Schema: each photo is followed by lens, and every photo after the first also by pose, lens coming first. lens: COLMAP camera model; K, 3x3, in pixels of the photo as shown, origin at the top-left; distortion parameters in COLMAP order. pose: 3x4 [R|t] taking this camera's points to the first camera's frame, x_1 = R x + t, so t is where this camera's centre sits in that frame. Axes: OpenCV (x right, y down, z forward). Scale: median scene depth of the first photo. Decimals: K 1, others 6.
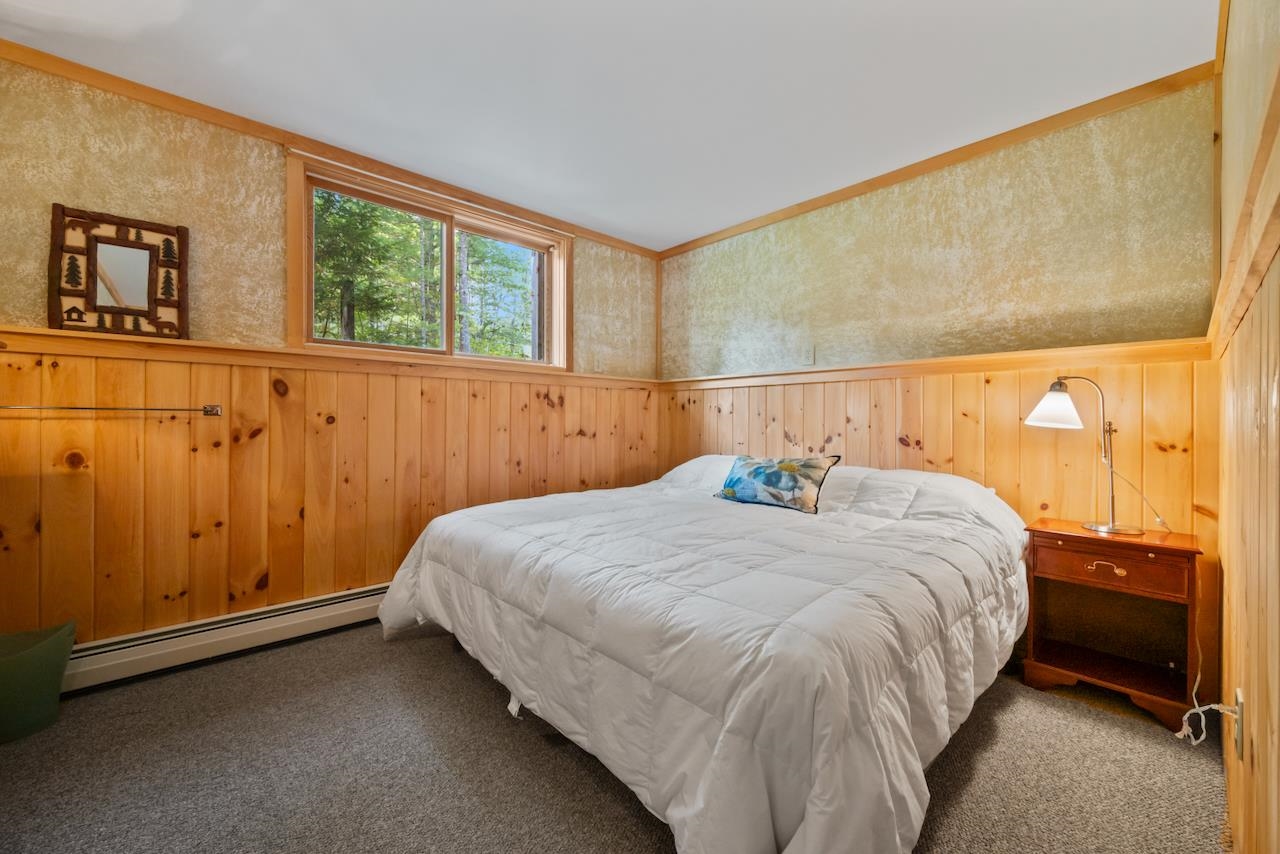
lens RADIAL K [[503.8, 0, 644.6], [0, 503.8, 419.1], [0, 0, 1]] dist [0.002086, 0.000299]
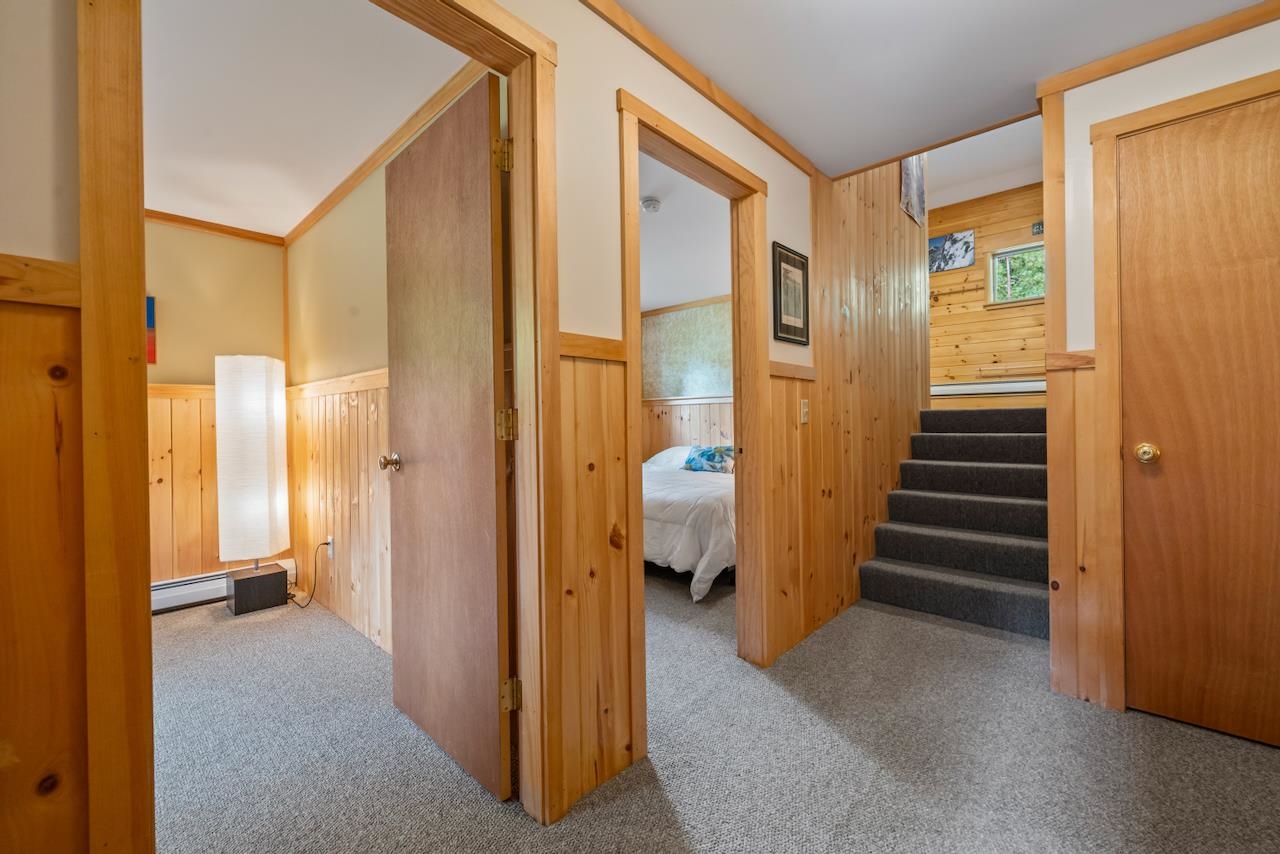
lens RADIAL K [[516.9, 0, 640.4], [0, 516.9, 419.2], [0, 0, 1]] dist [0.000511, 0.000066]
pose [[0.997500, -0.019851, 0.067821, -0.136380], [0.019693, 0.999802, 0.002994, -0.033692], [-0.067867, -0.001651, 0.997693, -0.909239]]
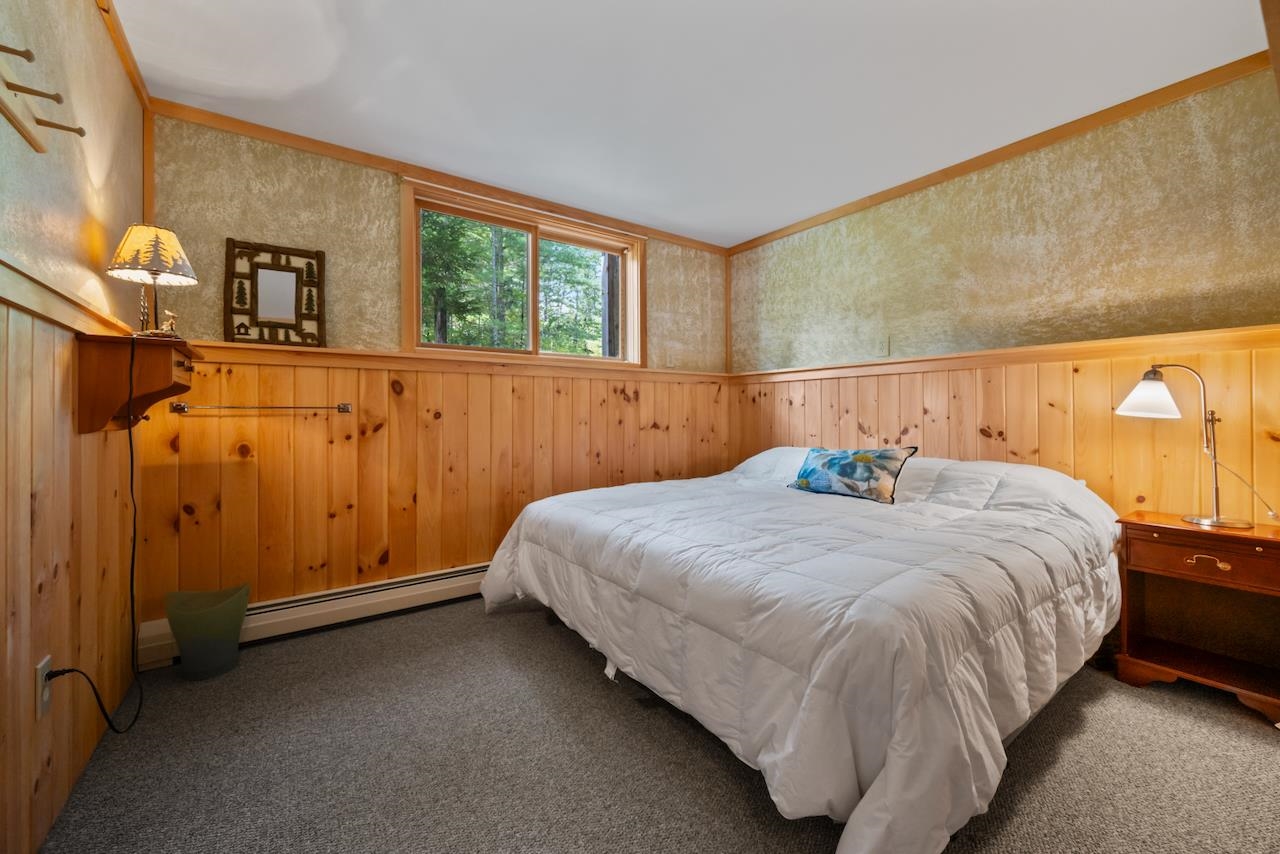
lens RADIAL K [[509.6, 0, 647.1], [0, 509.6, 411.4], [0, 0, 1]] dist [0.001205, 0.000325]
pose [[0.993059, -0.009096, -0.117265, -0.027143], [0.008892, 0.999958, -0.002259, -0.000551], [0.117281, 0.001201, 0.993098, -0.073992]]
